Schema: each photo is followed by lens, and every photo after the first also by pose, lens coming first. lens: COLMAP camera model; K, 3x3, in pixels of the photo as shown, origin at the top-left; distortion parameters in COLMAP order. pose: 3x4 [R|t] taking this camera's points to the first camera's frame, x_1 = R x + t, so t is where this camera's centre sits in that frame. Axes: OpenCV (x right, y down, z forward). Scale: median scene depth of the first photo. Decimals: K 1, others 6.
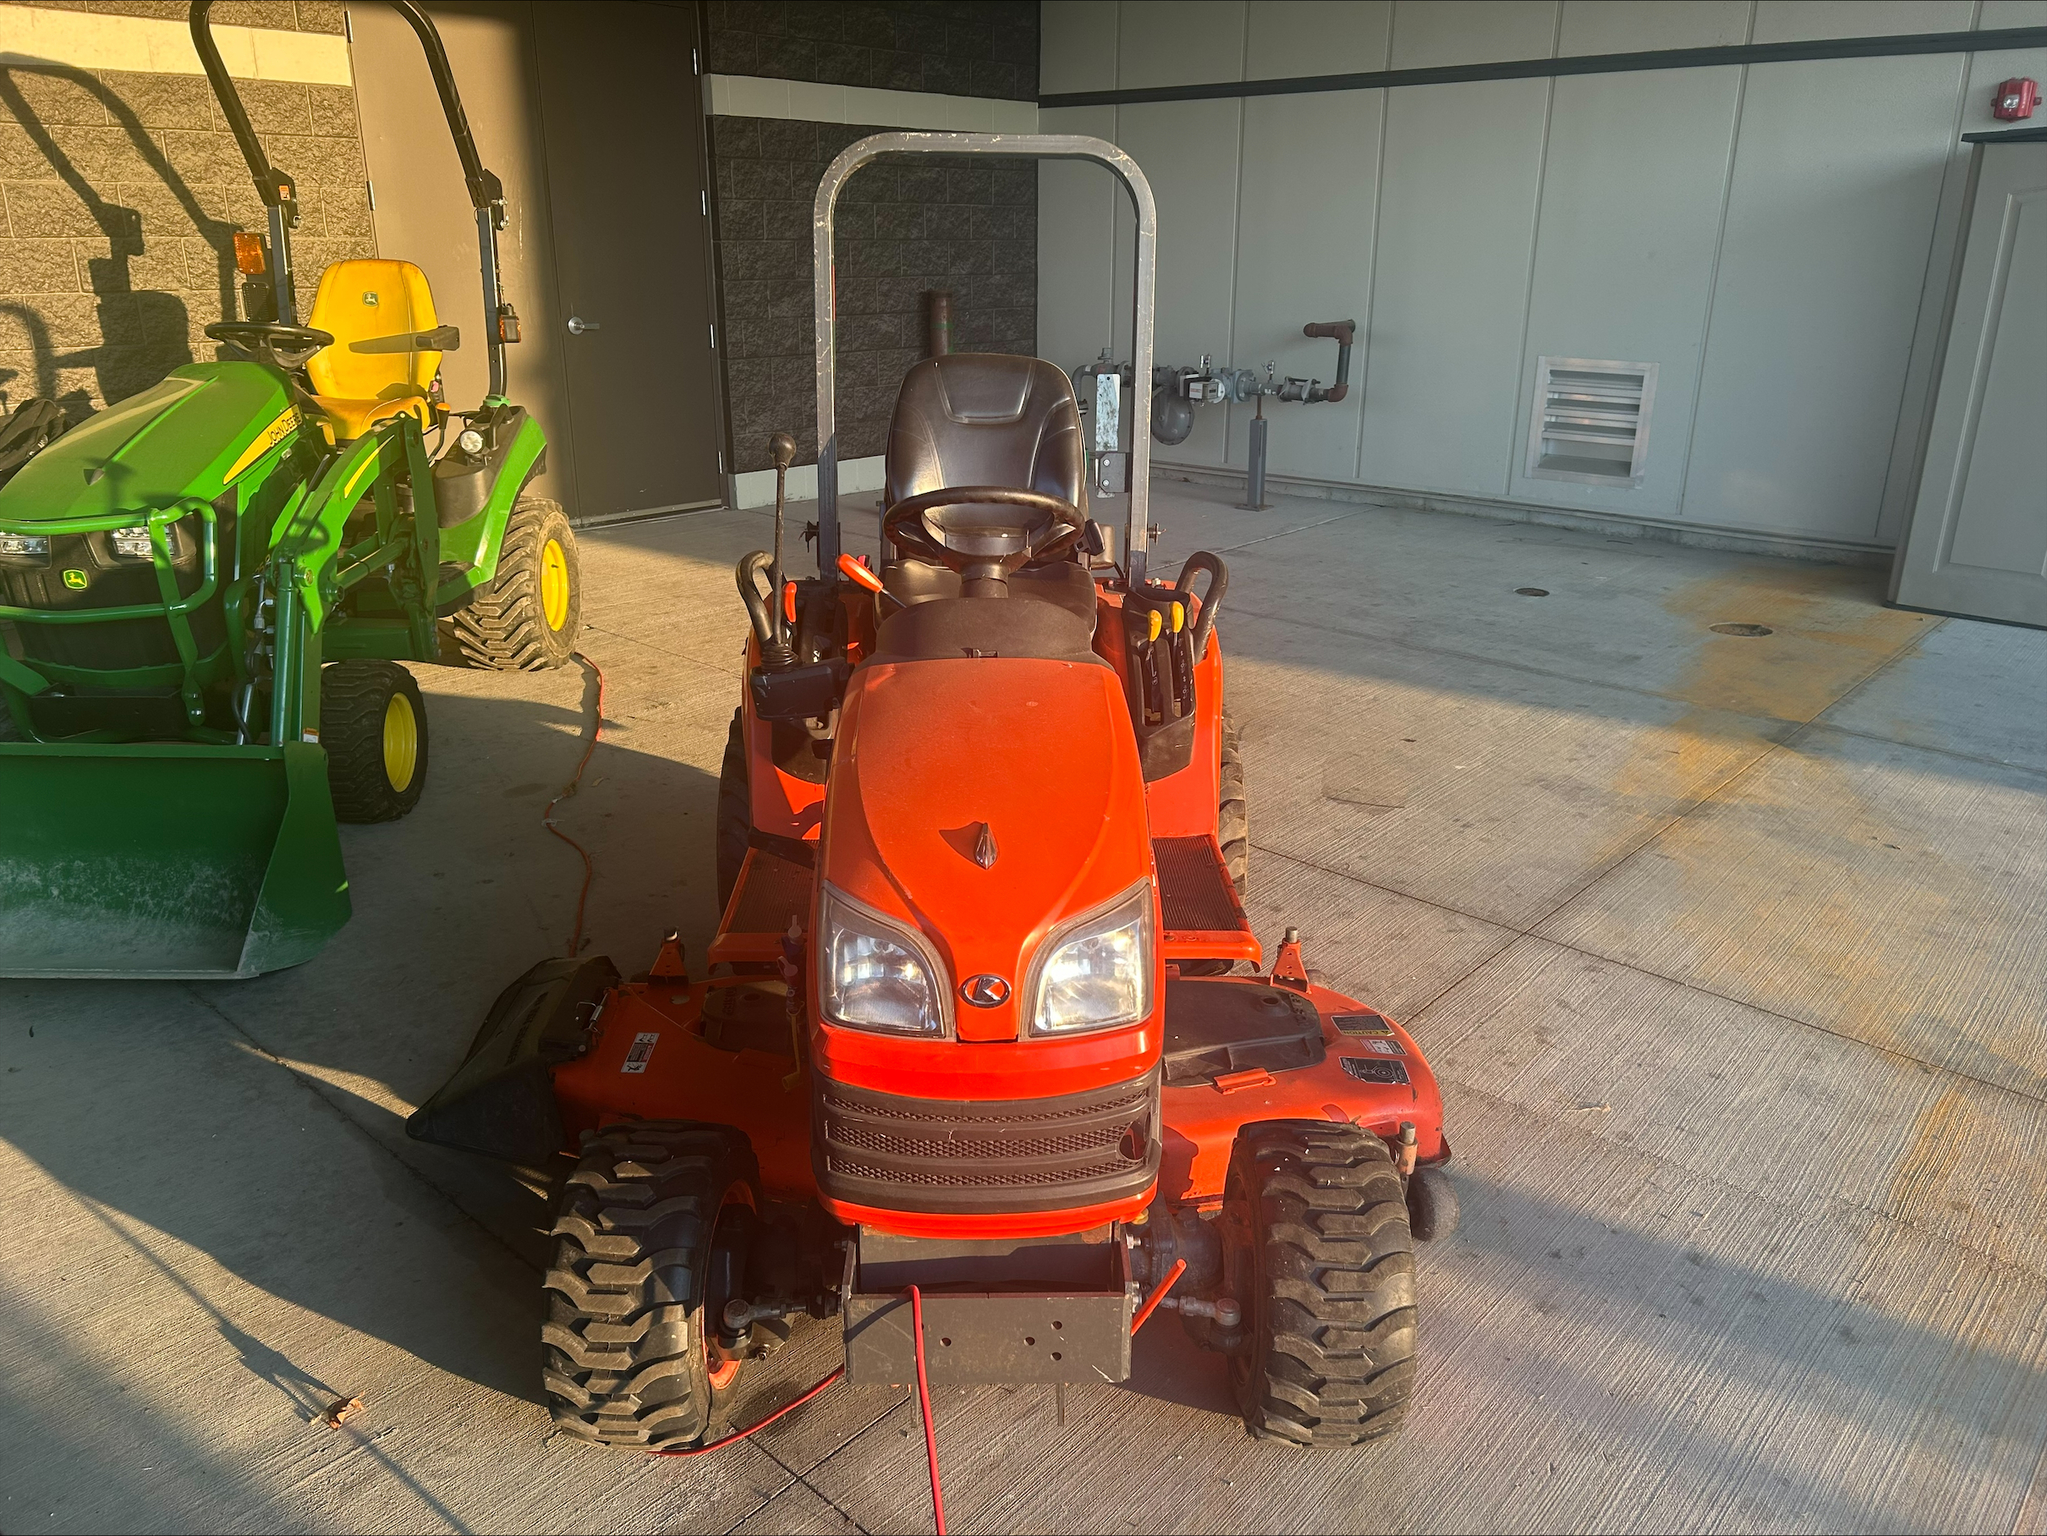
lens RADIAL K [[1523.6, 0, 1024.6], [0, 1523.6, 757.3], [0, 0, 1]] dist [0.041224, -0.050355]
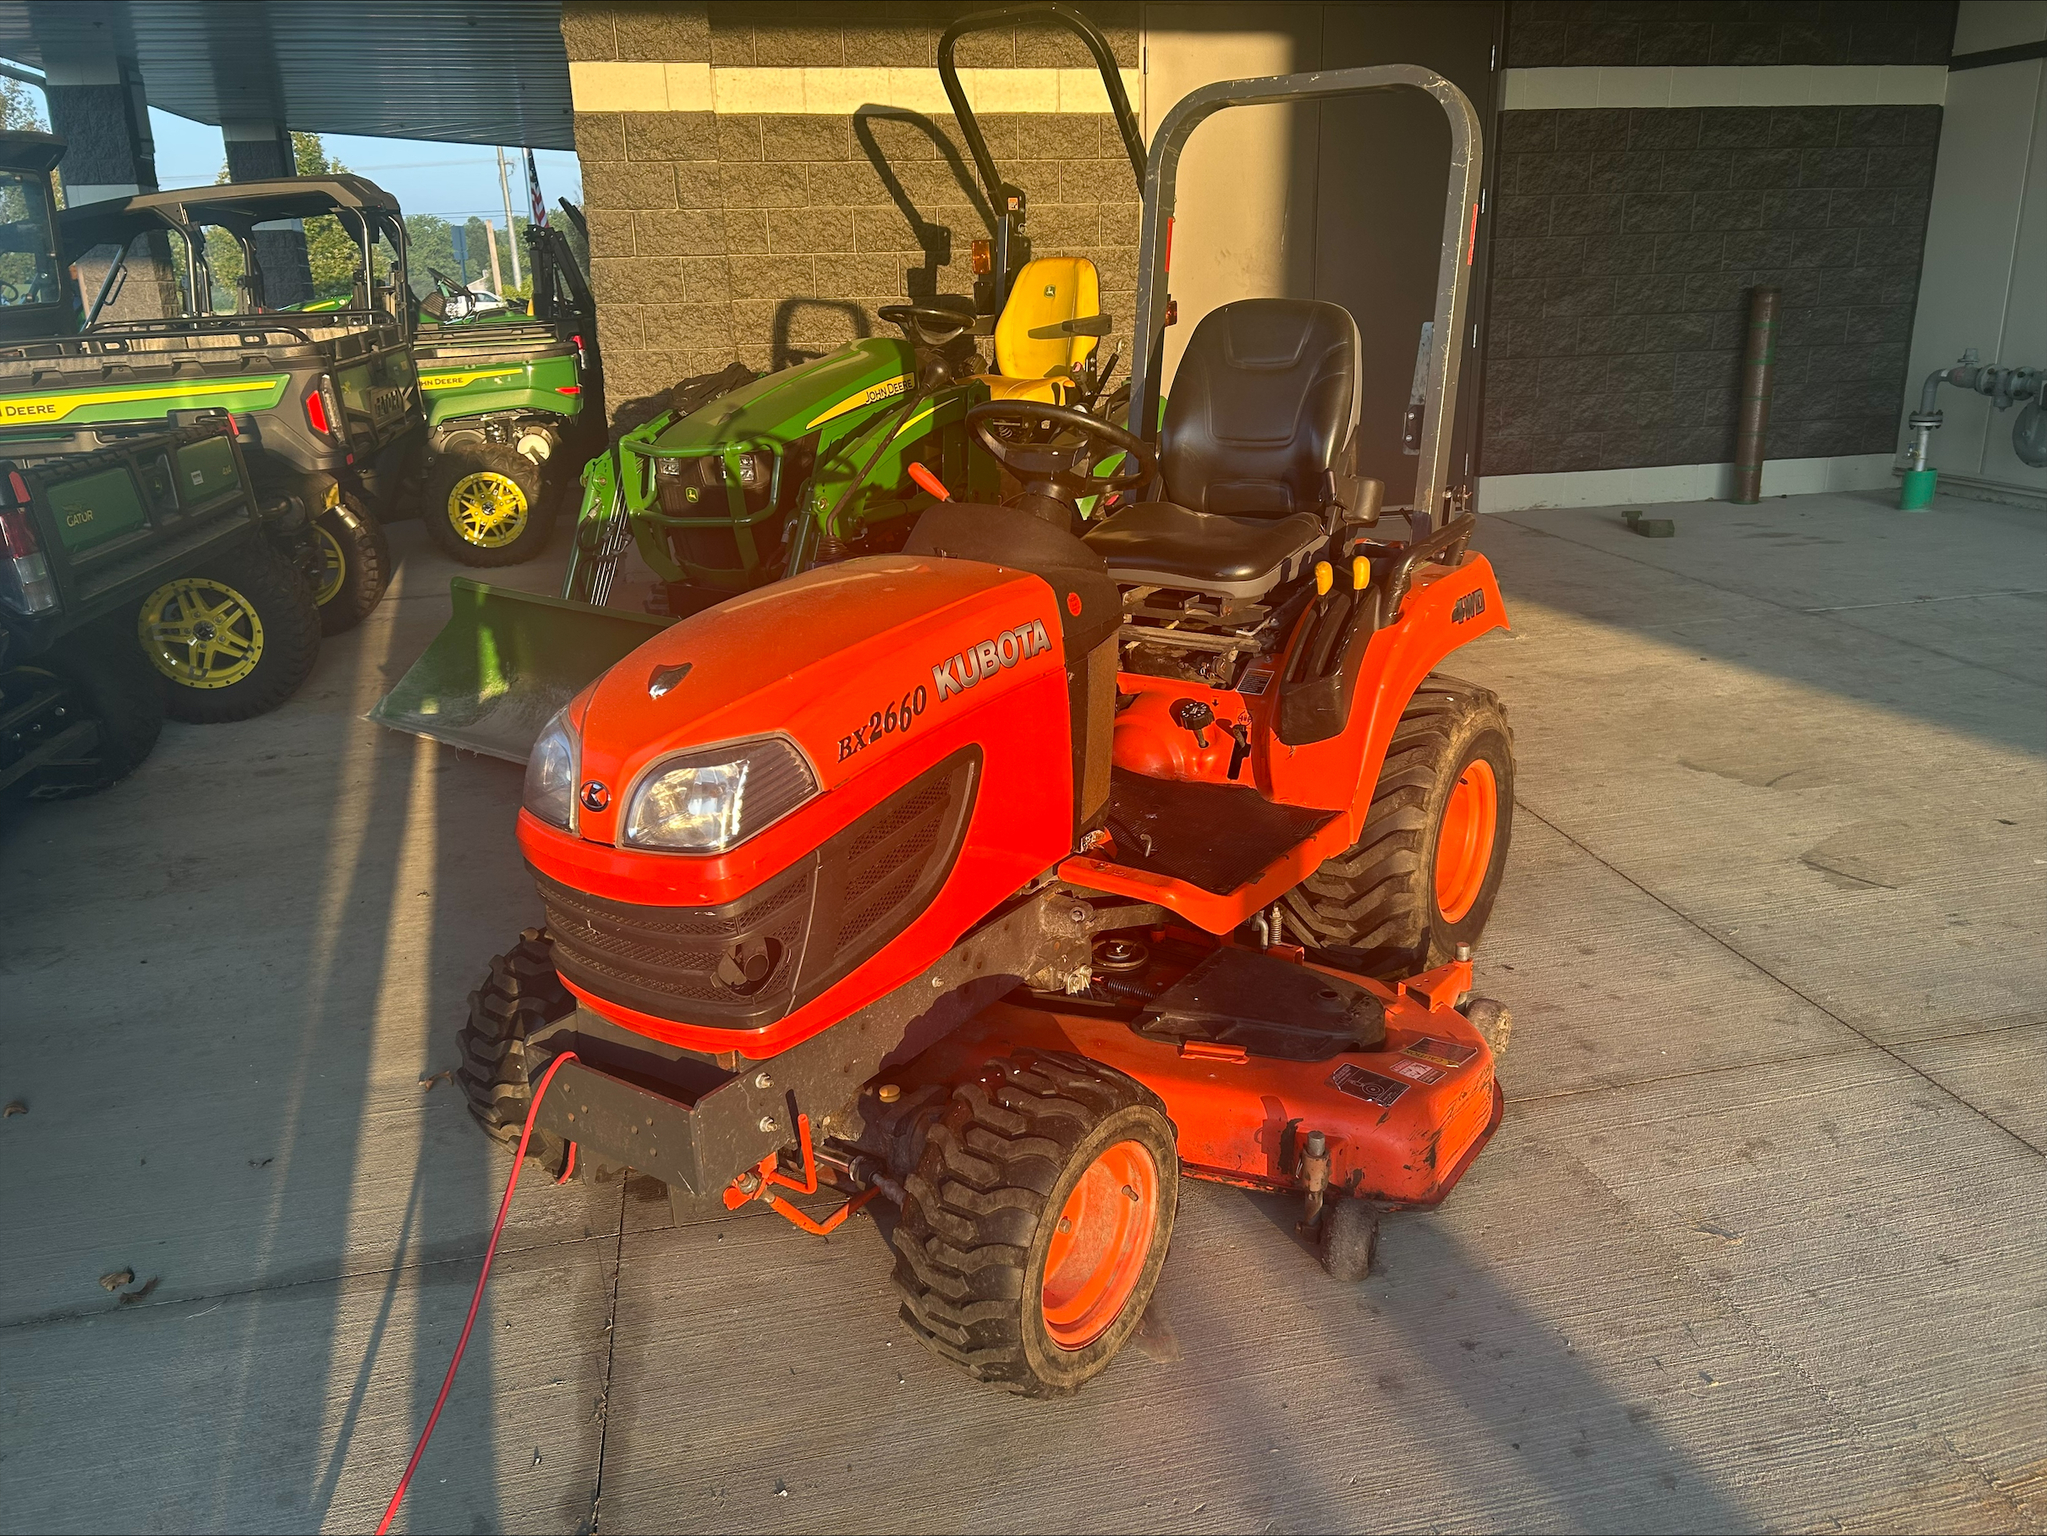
lens RADIAL K [[1530.2, 0, 1024.4], [0, 1530.2, 744.3], [0, 0, 1]] dist [0.043433, -0.043787]
pose [[0.807677, 0.146946, -0.571020, 0.168796], [-0.163113, 0.986337, 0.023109, 0.007501], [0.566614, 0.074476, 0.820611, 0.046989]]
